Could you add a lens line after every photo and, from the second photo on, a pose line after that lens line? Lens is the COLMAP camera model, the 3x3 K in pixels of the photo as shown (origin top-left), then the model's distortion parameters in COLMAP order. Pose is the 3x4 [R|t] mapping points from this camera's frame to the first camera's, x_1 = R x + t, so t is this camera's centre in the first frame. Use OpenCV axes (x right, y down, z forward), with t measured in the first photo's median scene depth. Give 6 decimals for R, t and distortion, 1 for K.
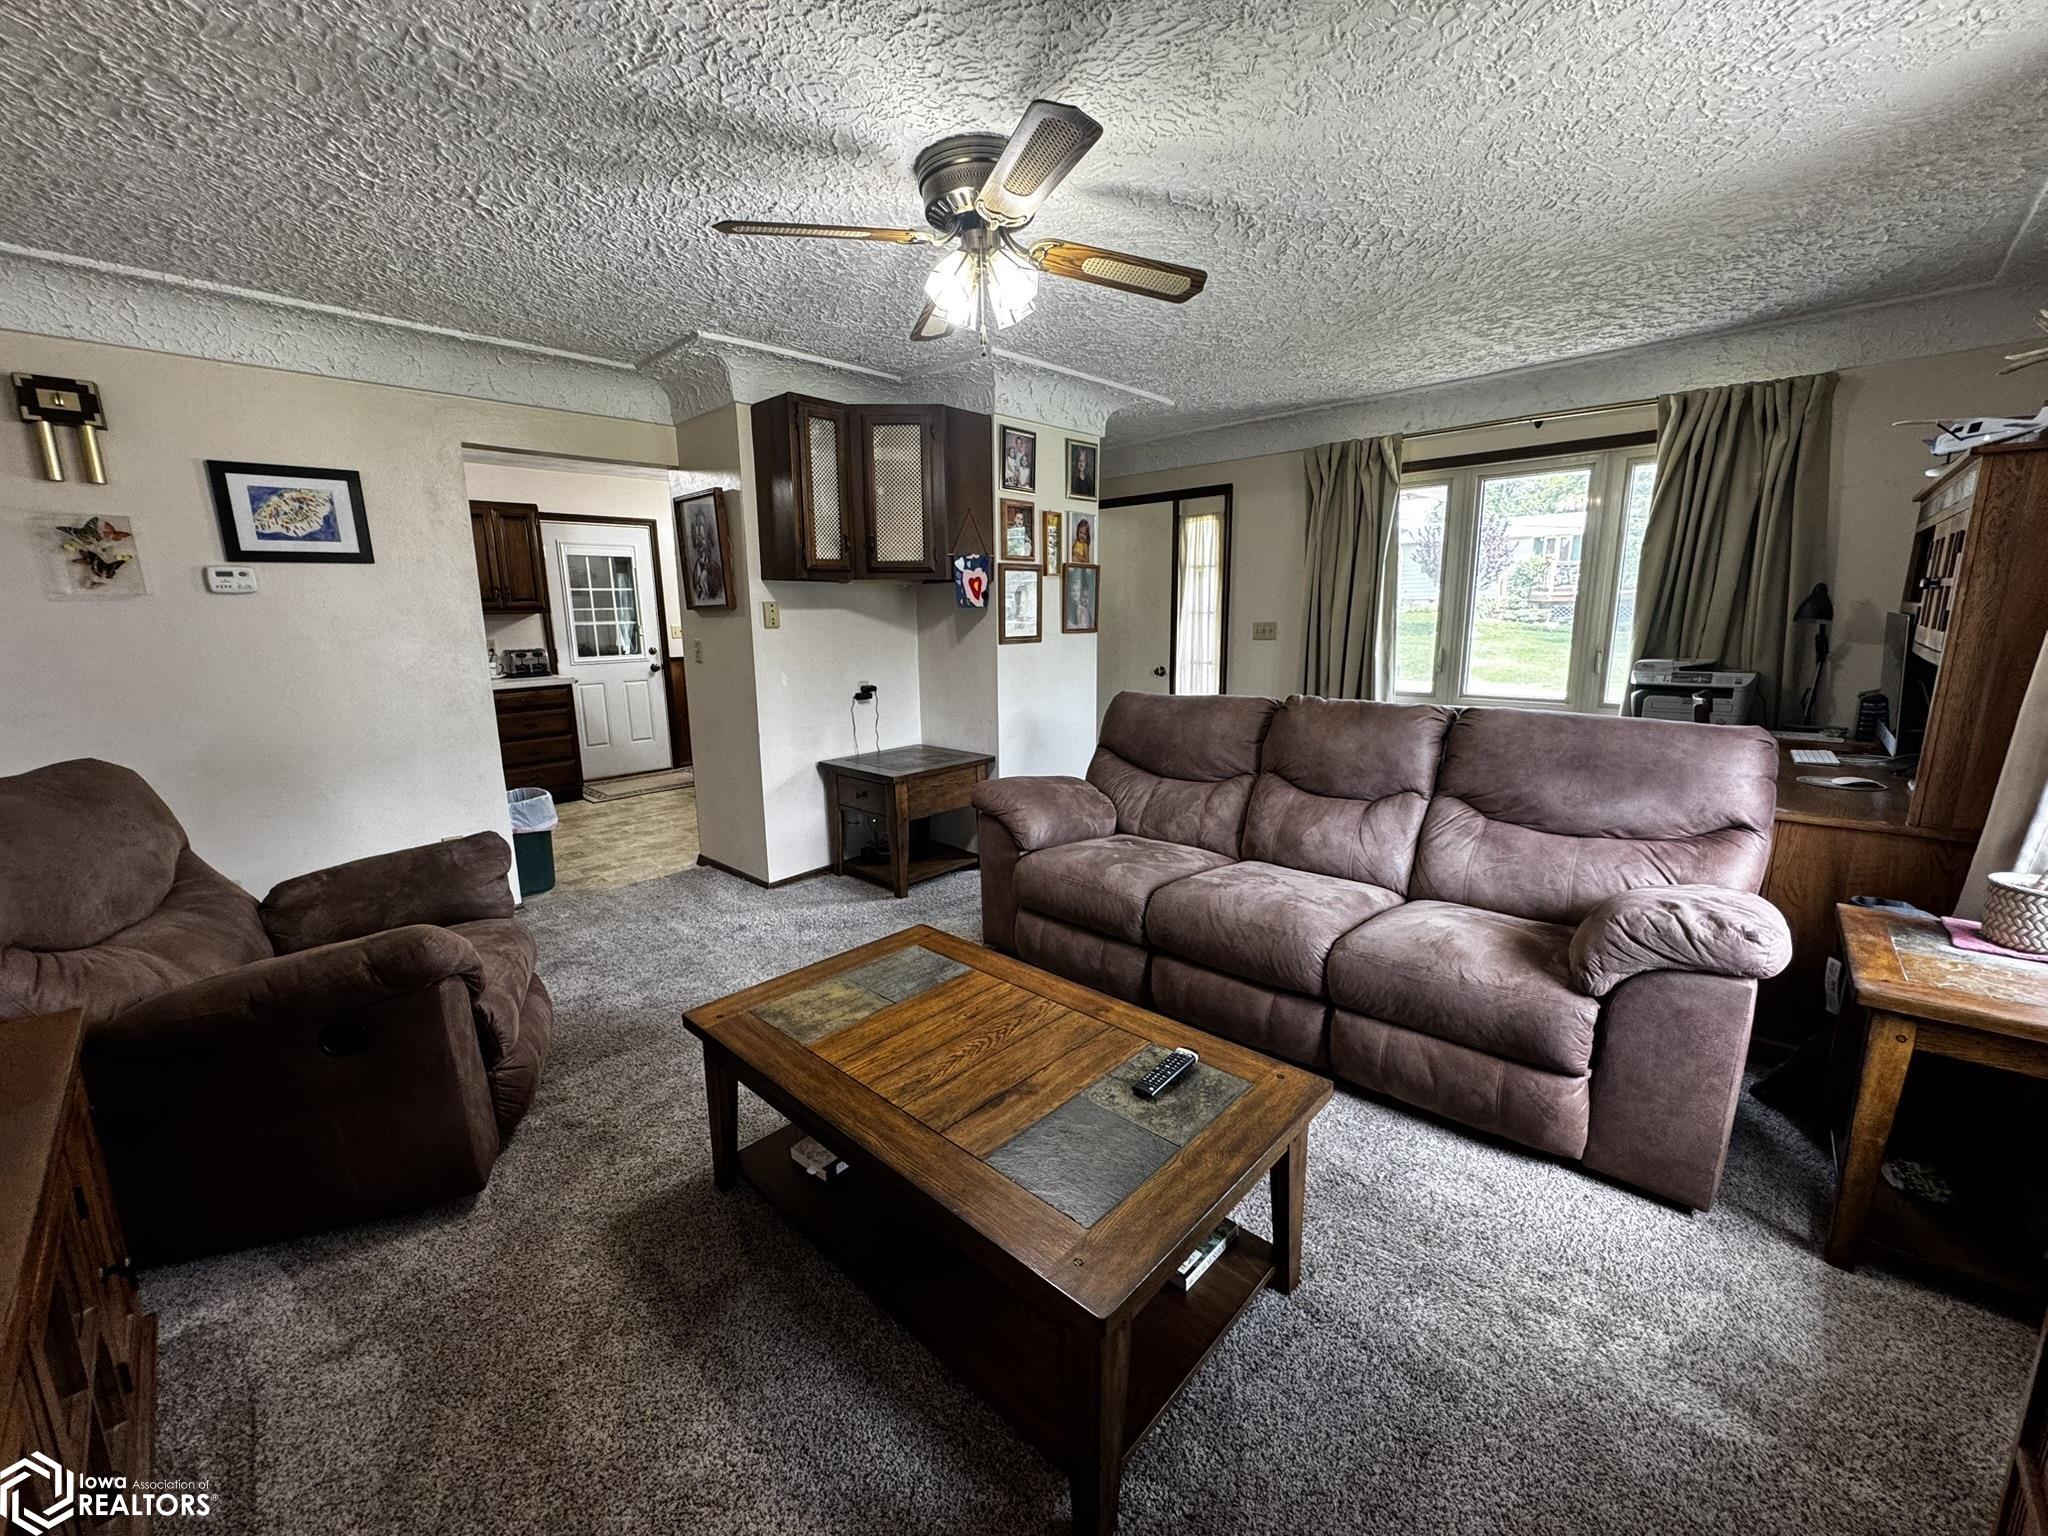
lens RADIAL K [[816.8, 0, 1023.5], [0, 816.8, 769.8], [0, 0, 1]] dist [-0.011270, 0.000468]
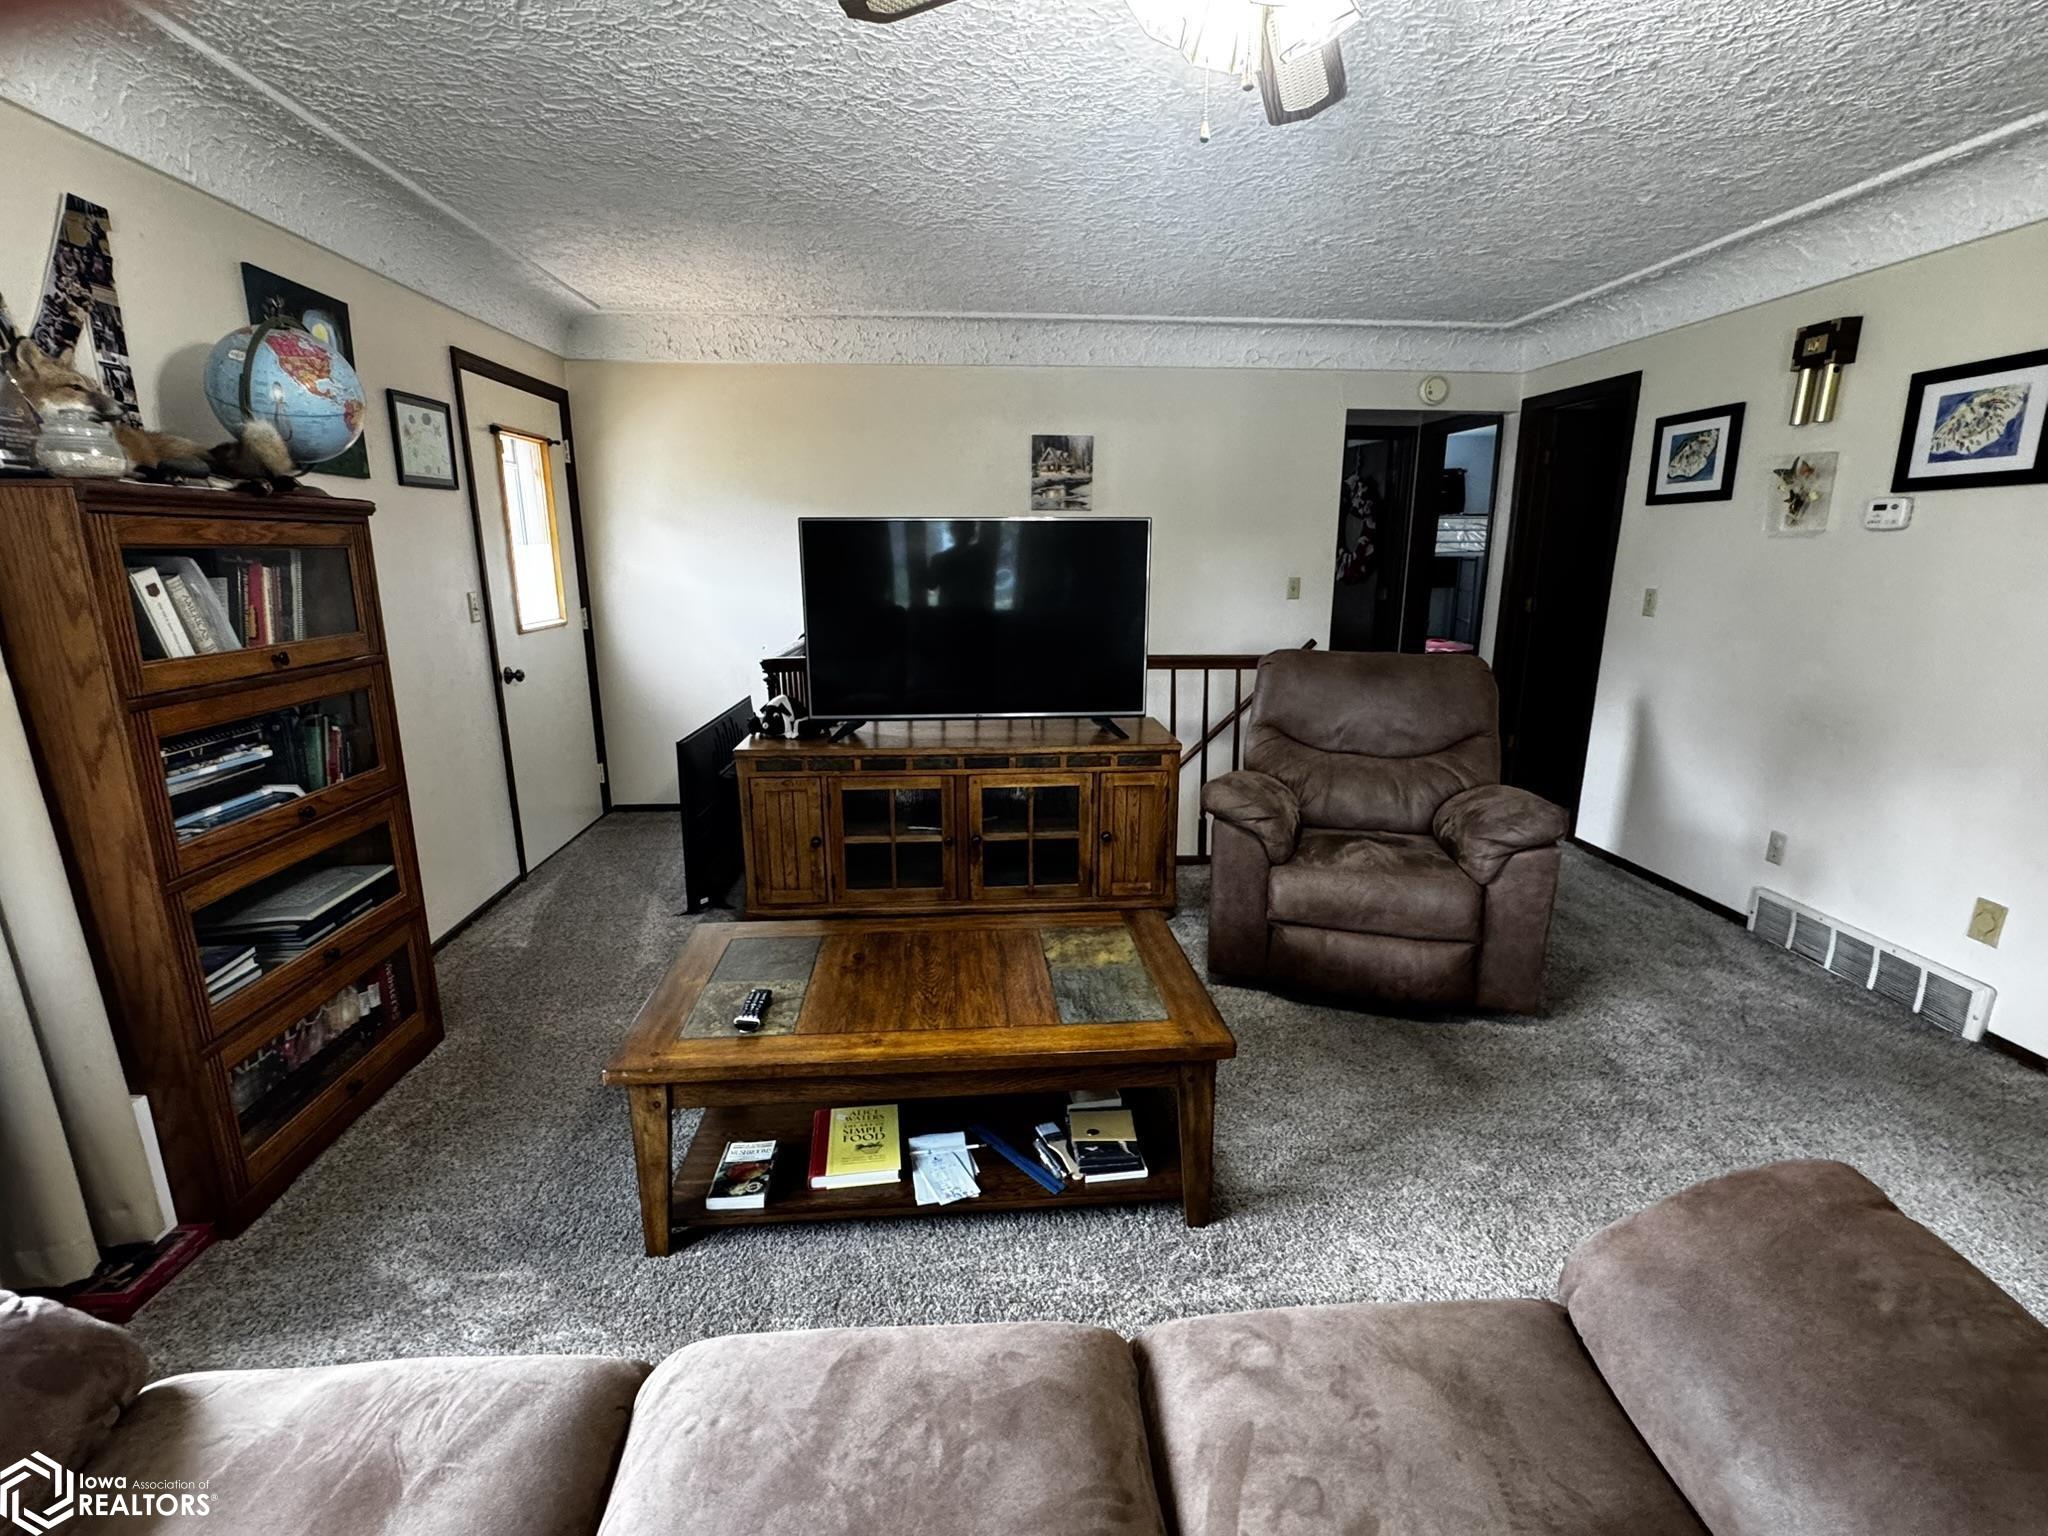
lens RADIAL K [[941.3, 0, 1039.2], [0, 941.3, 773.0], [0, 0, 1]] dist [-0.015634, 0.002661]
pose [[-0.664741, 0.194341, -0.721354, 0.404426], [-0.127261, 0.922003, 0.365671, -0.227131], [0.736155, 0.334877, -0.588161, 1.007552]]
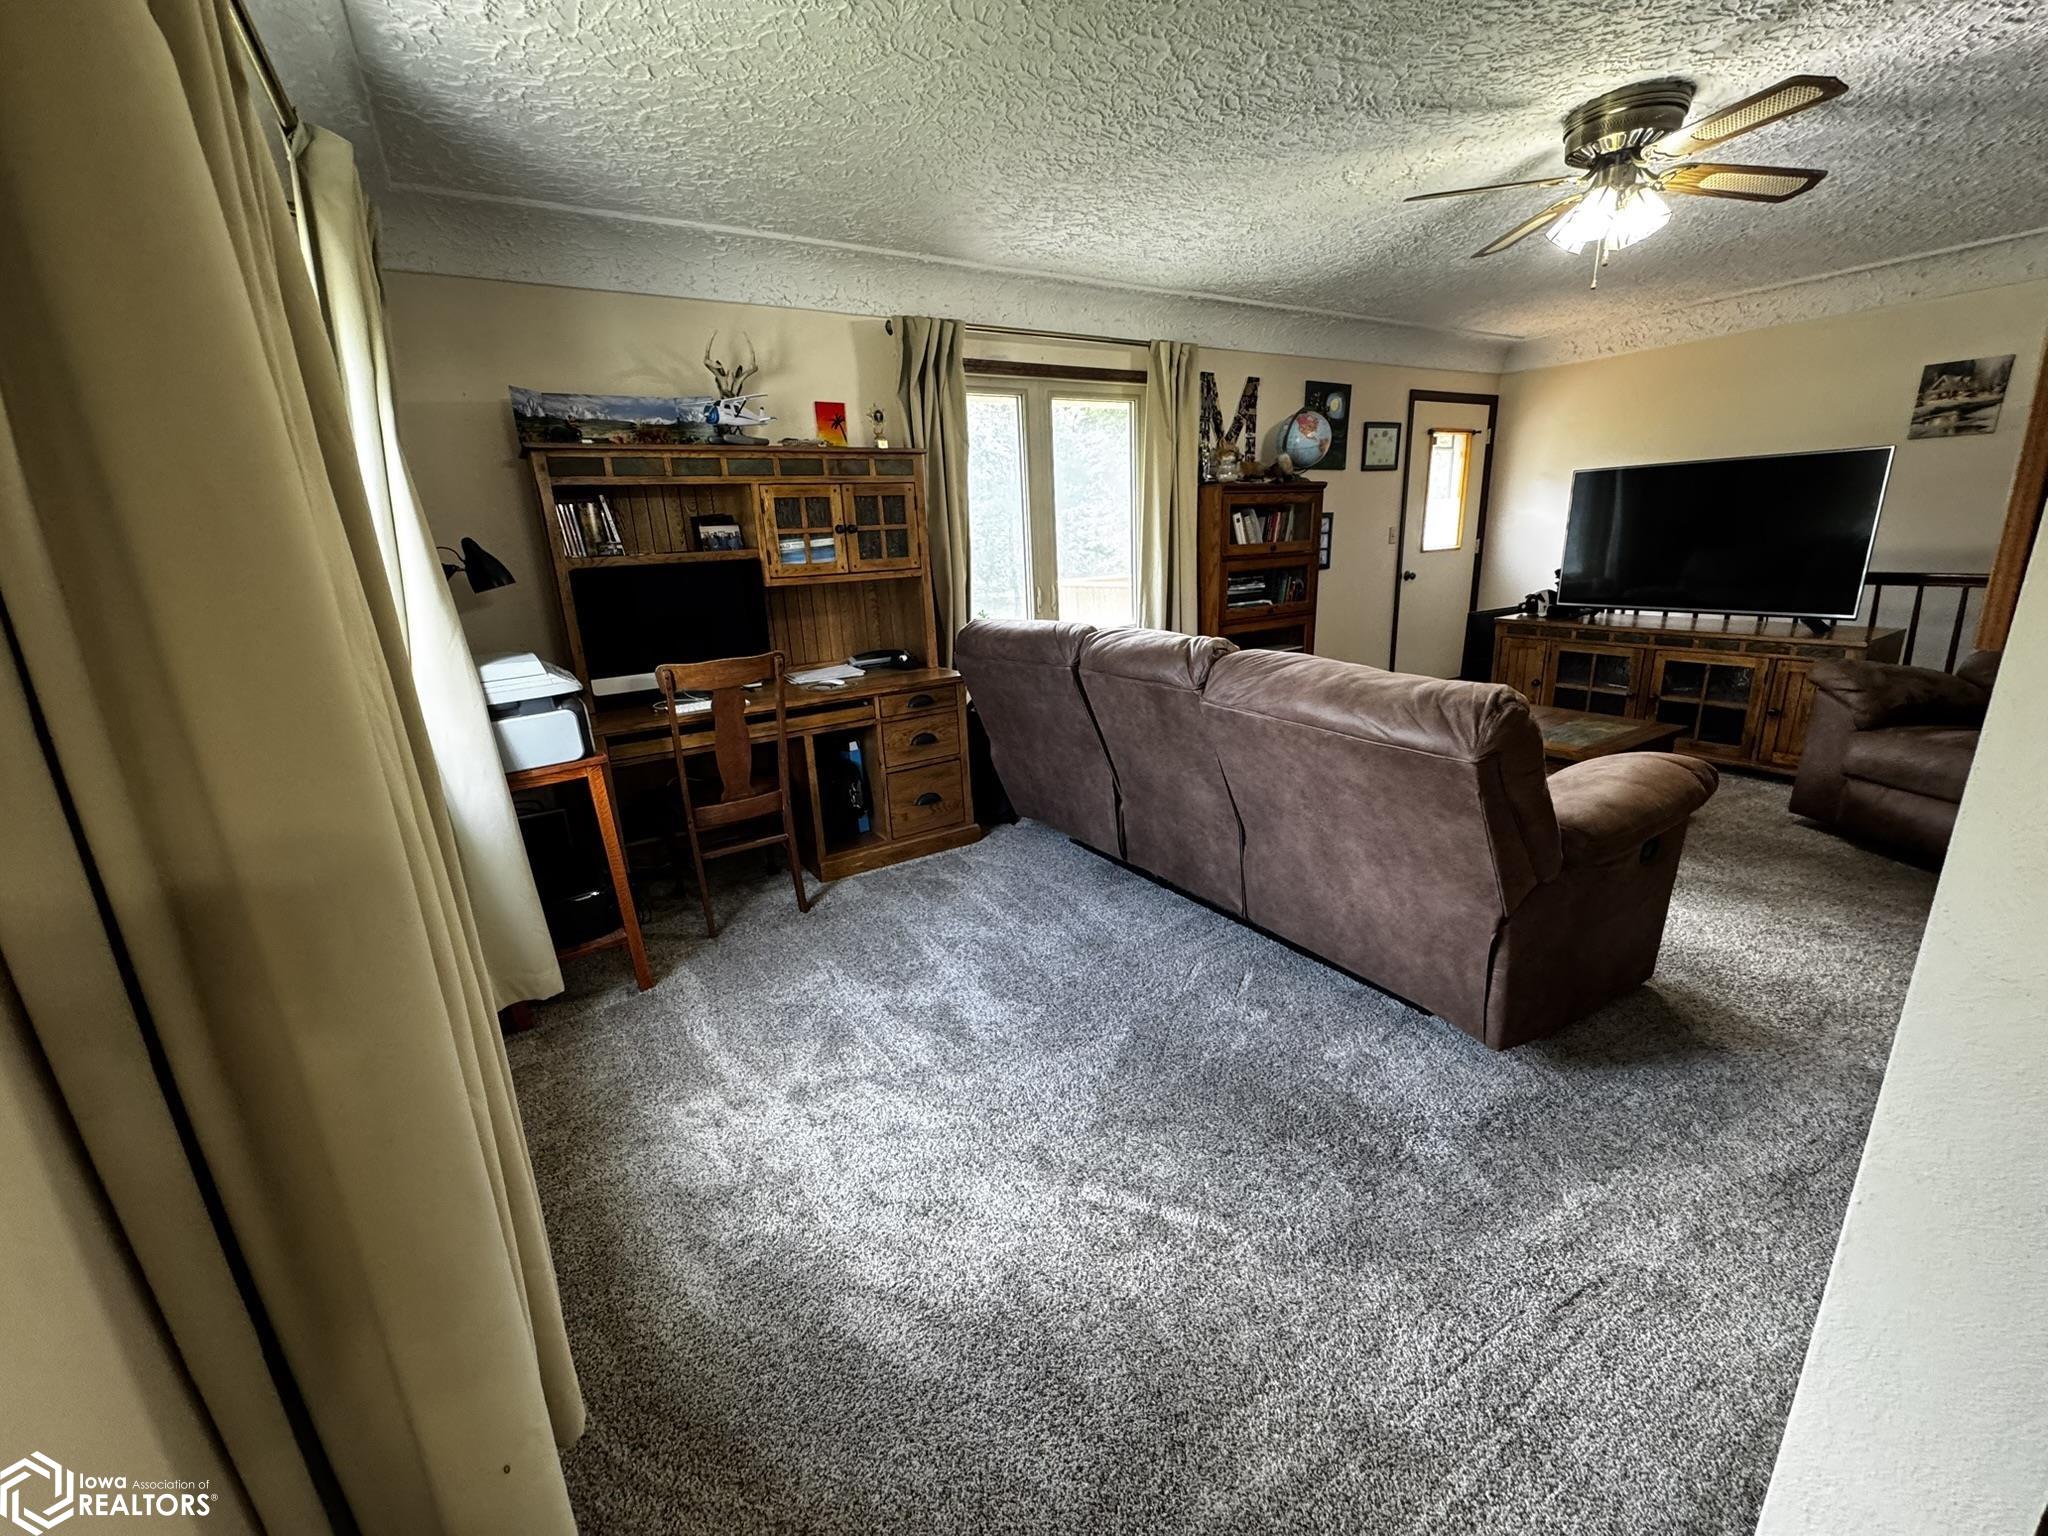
lens RADIAL K [[816.8, 0, 1015.1], [0, 816.8, 771.0], [0, 0, 1]] dist [-0.011270, 0.000468]
pose [[-0.965191, -0.005962, 0.261477, 0.349109], [0.114208, 0.889783, 0.441863, -0.316466], [-0.235292, 0.456345, -0.858130, 1.605013]]
